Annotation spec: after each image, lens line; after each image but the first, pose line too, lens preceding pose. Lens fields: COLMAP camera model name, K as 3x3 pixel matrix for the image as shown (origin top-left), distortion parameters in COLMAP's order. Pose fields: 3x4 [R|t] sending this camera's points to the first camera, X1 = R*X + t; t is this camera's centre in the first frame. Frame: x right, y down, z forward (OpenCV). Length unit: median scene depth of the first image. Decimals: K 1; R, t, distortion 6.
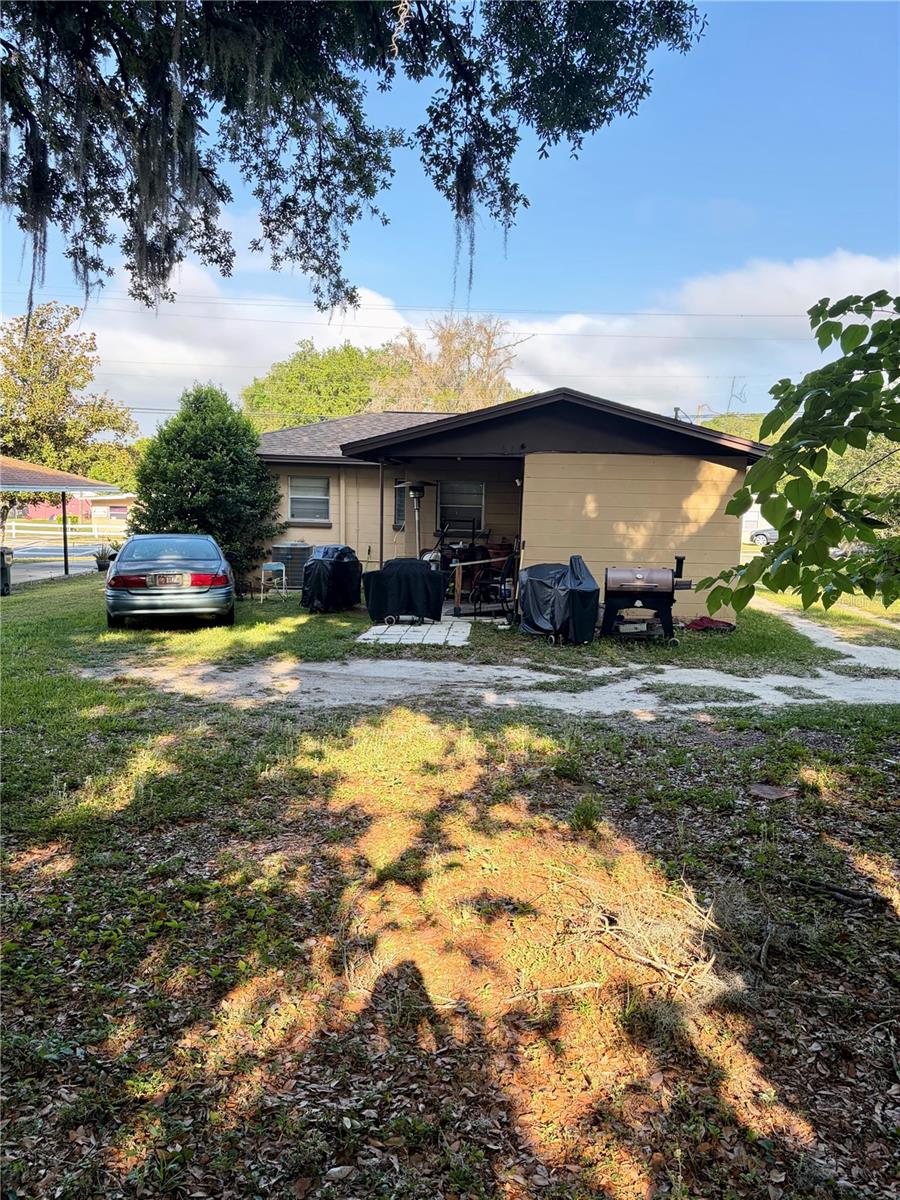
lens RADIAL K [[917.0, 0, 452.6], [0, 917.0, 618.1], [0, 0, 1]] dist [0.074592, -0.082963]
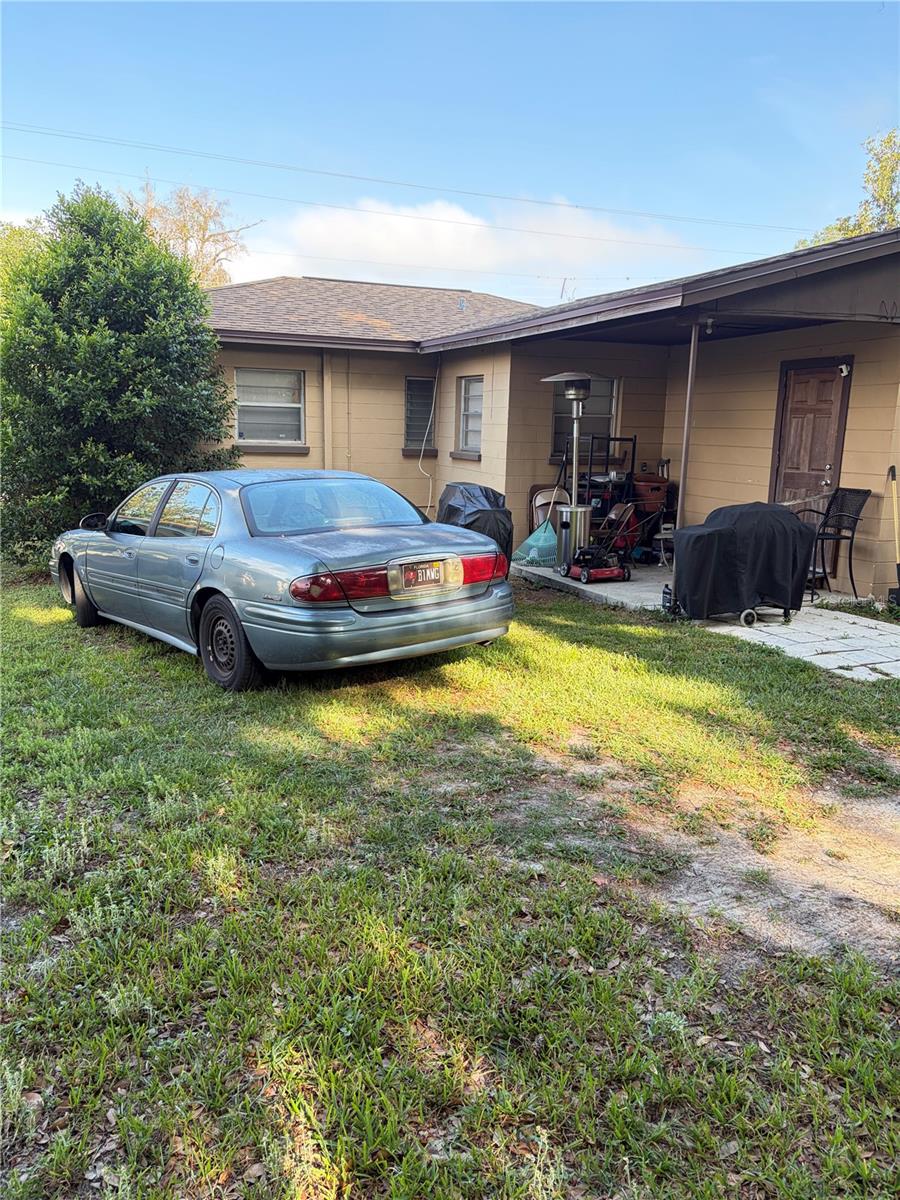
lens RADIAL K [[917.0, 0, 452.6], [0, 917.0, 618.1], [0, 0, 1]] dist [0.074592, -0.082963]
pose [[0.907200, -0.085712, 0.411875, -0.309175], [0.054534, 0.994725, 0.086886, -0.036832], [-0.417150, -0.056362, 0.907088, 0.383548]]
